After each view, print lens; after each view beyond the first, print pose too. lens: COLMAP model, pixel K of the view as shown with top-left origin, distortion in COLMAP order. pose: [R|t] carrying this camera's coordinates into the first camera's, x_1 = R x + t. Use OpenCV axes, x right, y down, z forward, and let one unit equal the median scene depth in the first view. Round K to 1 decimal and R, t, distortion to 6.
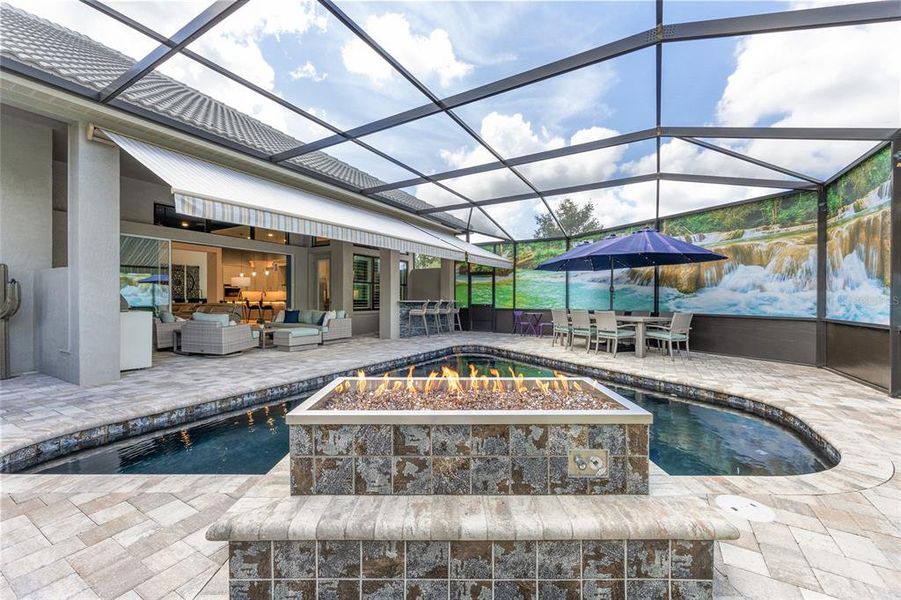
lens RADIAL K [[361.6, 0, 448.9], [0, 361.6, 302.9], [0, 0, 1]] dist [-0.001669, 0.001415]
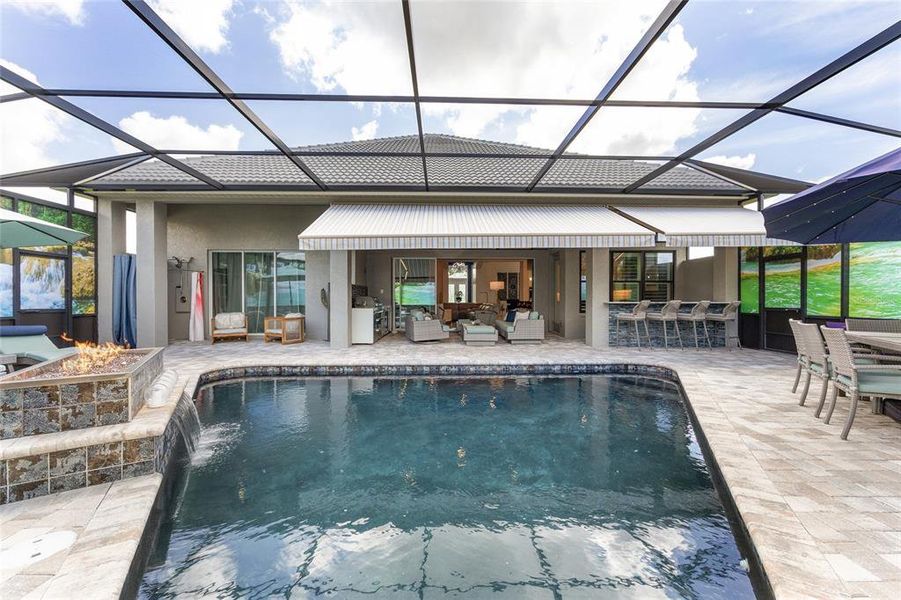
lens RADIAL K [[361.6, 0, 450.9], [0, 361.6, 301.8], [0, 0, 1]] dist [-0.001669, 0.001415]
pose [[0.537064, 0.002228, -0.843538, 0.322510], [-0.006556, 0.999977, -0.001533, -0.002061], [0.843516, 0.006353, 0.537067, 0.209845]]
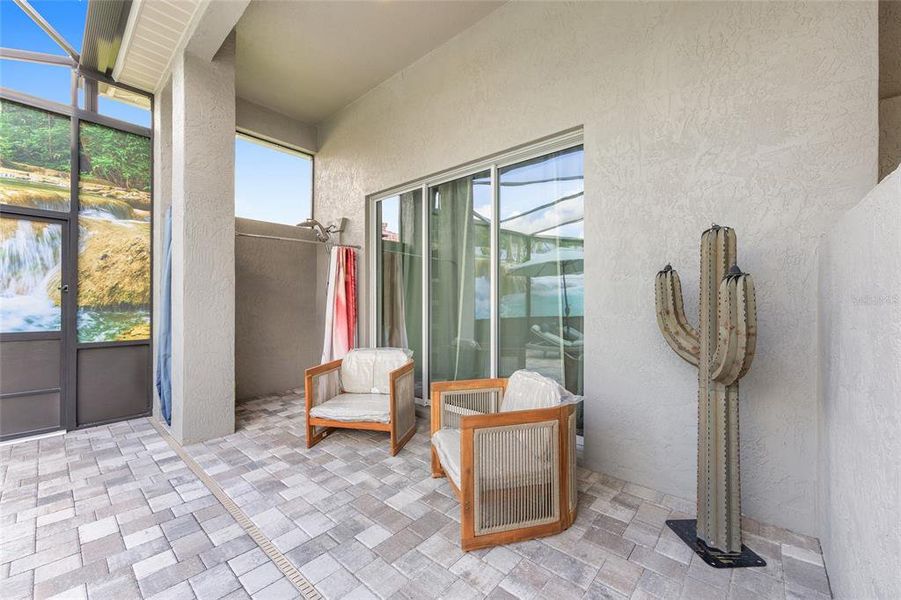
lens RADIAL K [[361.6, 0, 448.6], [0, 361.6, 300.3], [0, 0, 1]] dist [-0.001669, 0.001415]
pose [[-0.198040, -0.012325, -0.980116, -0.354832], [-0.012819, 0.999868, -0.009983, -0.012285], [0.980110, 0.010587, -0.198172, 0.341452]]
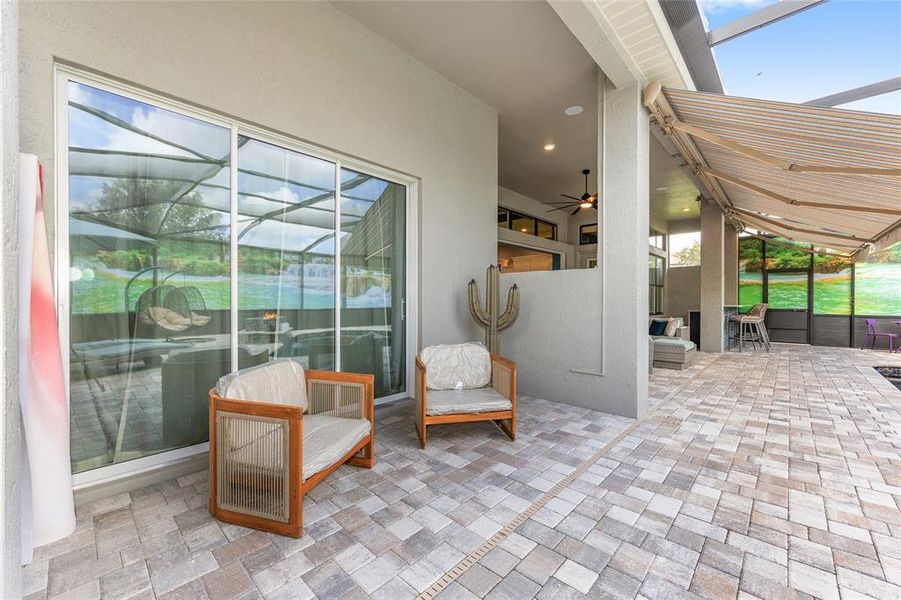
lens RADIAL K [[361.6, 0, 453.7], [0, 361.6, 302.5], [0, 0, 1]] dist [-0.001669, 0.001415]
pose [[0.977036, -0.003885, -0.213037, -0.485559], [0.002631, 0.999978, -0.006167, -0.008235], [0.213056, 0.005465, 0.977025, 0.066061]]
